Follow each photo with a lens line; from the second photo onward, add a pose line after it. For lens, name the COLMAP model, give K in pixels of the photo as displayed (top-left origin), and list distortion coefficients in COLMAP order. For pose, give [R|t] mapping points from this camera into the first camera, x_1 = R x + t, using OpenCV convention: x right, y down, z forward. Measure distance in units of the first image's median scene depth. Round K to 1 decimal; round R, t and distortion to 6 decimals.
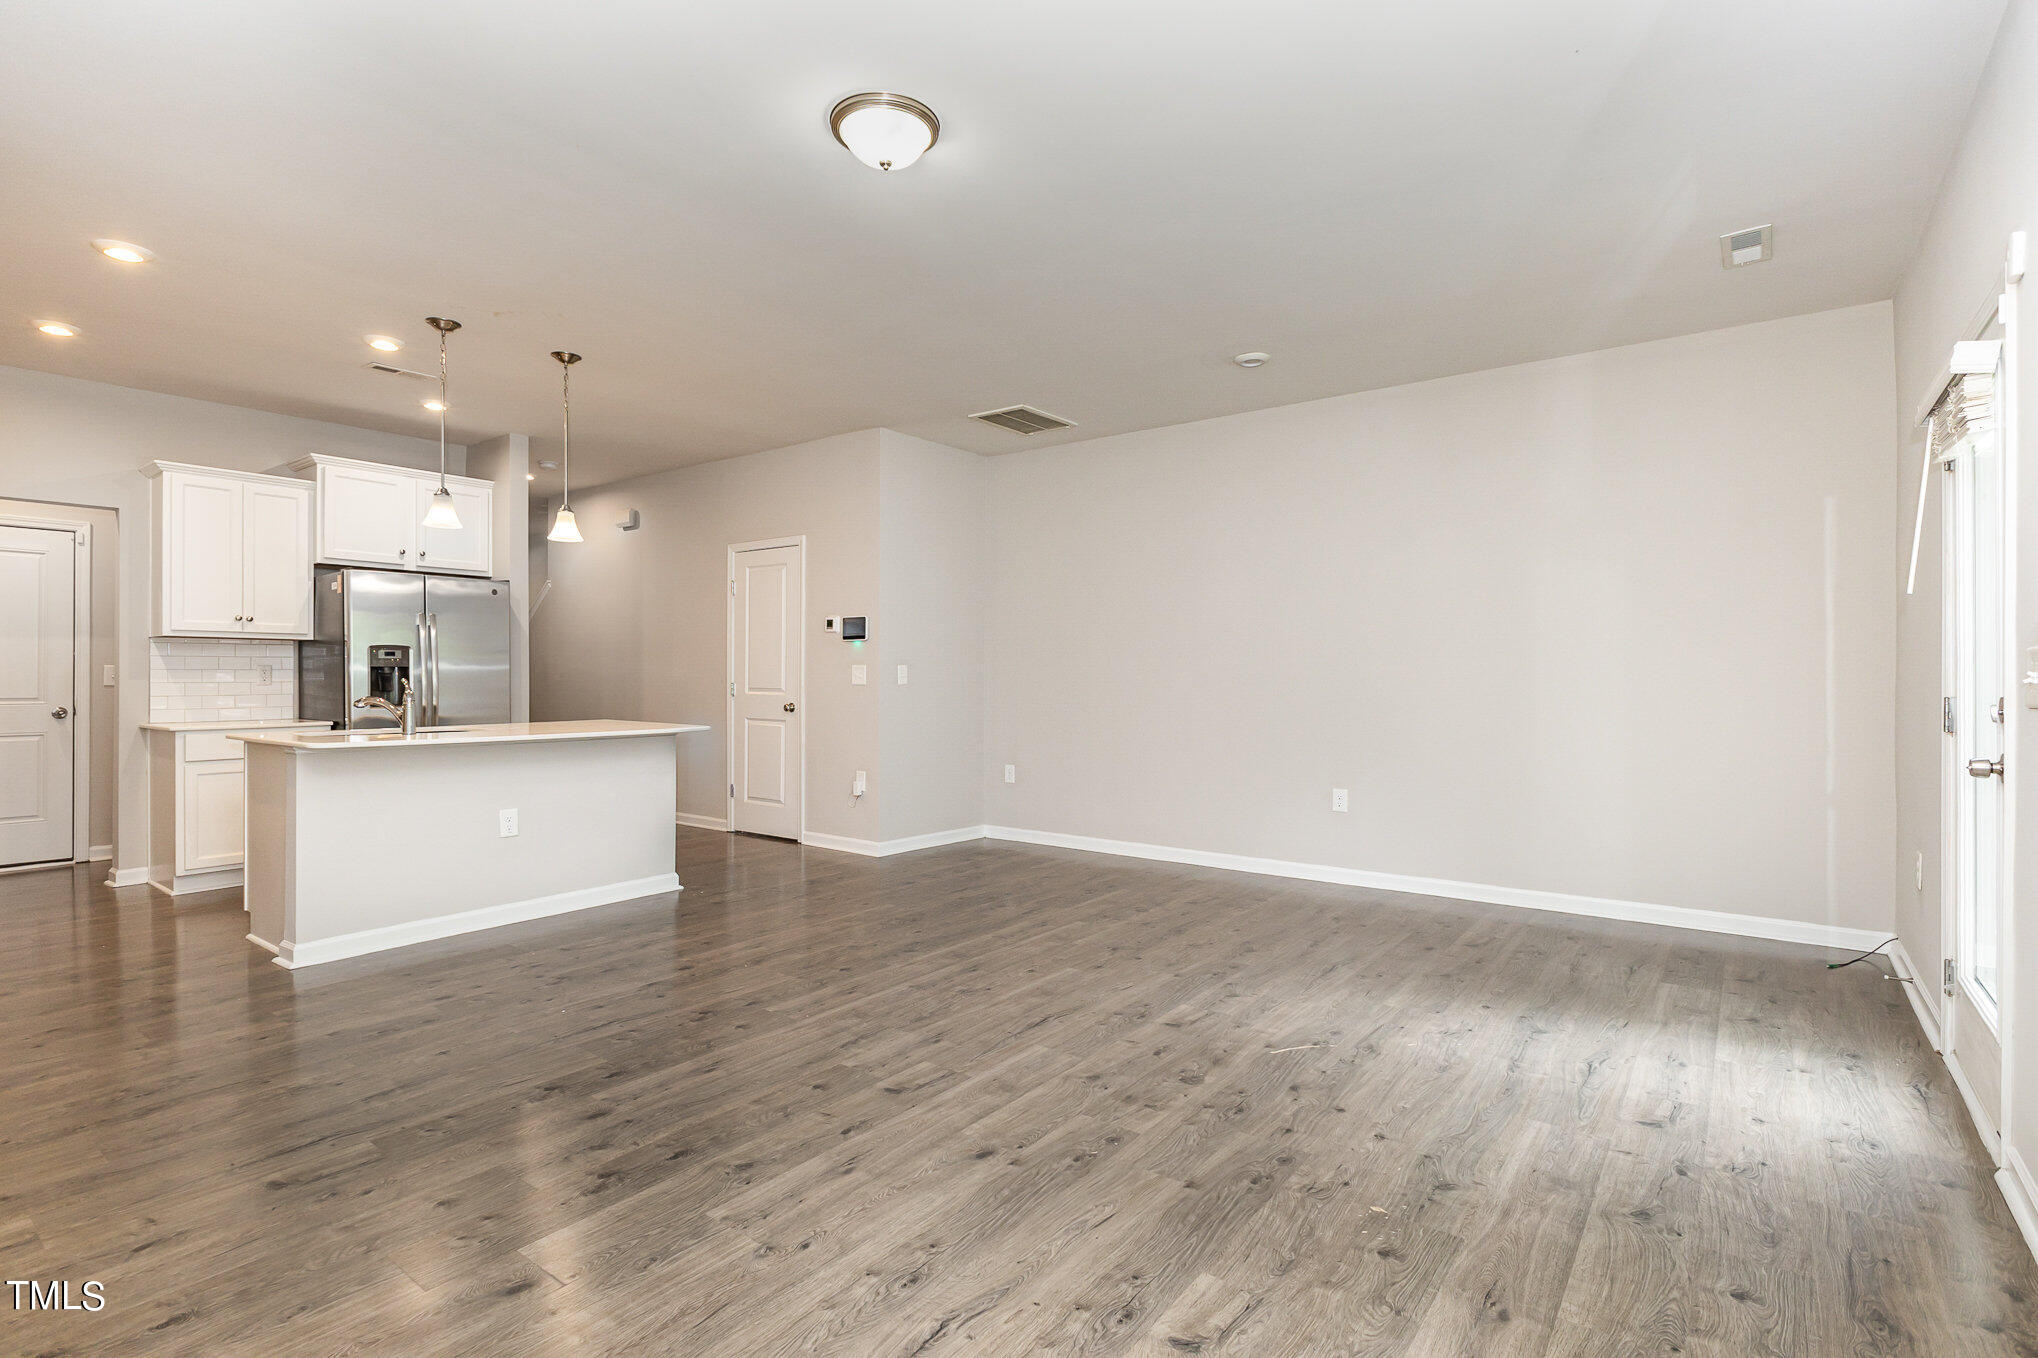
lens RADIAL K [[966.4, 0, 1026.0], [0, 966.4, 675.3], [0, 0, 1]] dist [-0.002473, 0.000525]
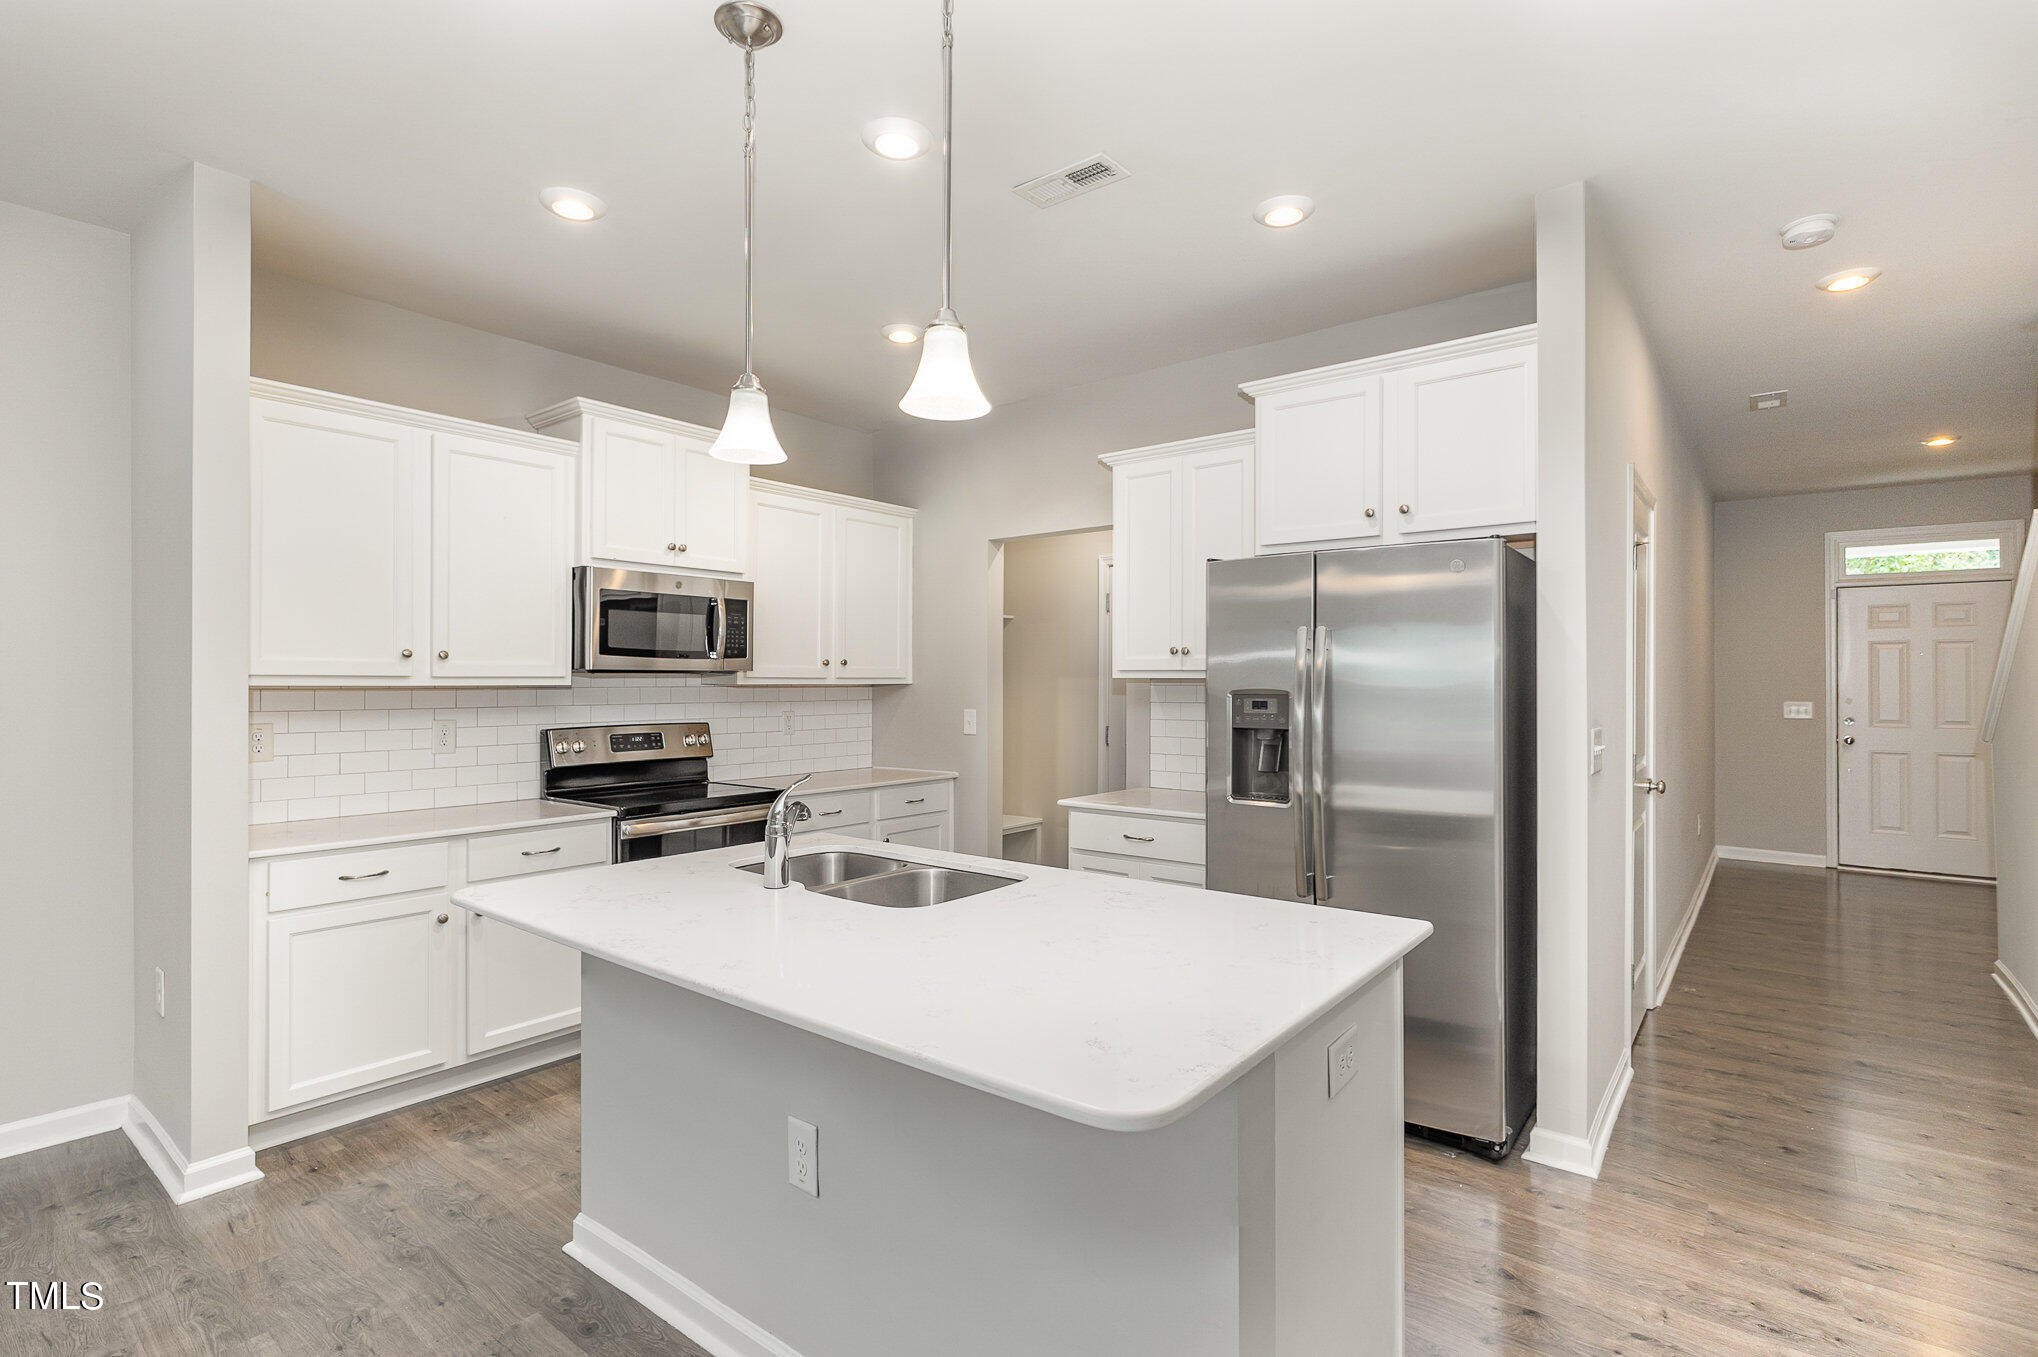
lens RADIAL K [[966.4, 0, 1031.1], [0, 966.4, 680.0], [0, 0, 1]] dist [-0.002473, 0.000525]
pose [[-0.020257, -0.000342, -0.999795, -0.174140], [0.000085, 1.000000, -0.000344, -0.060748], [0.999795, -0.000092, -0.020257, 1.456184]]
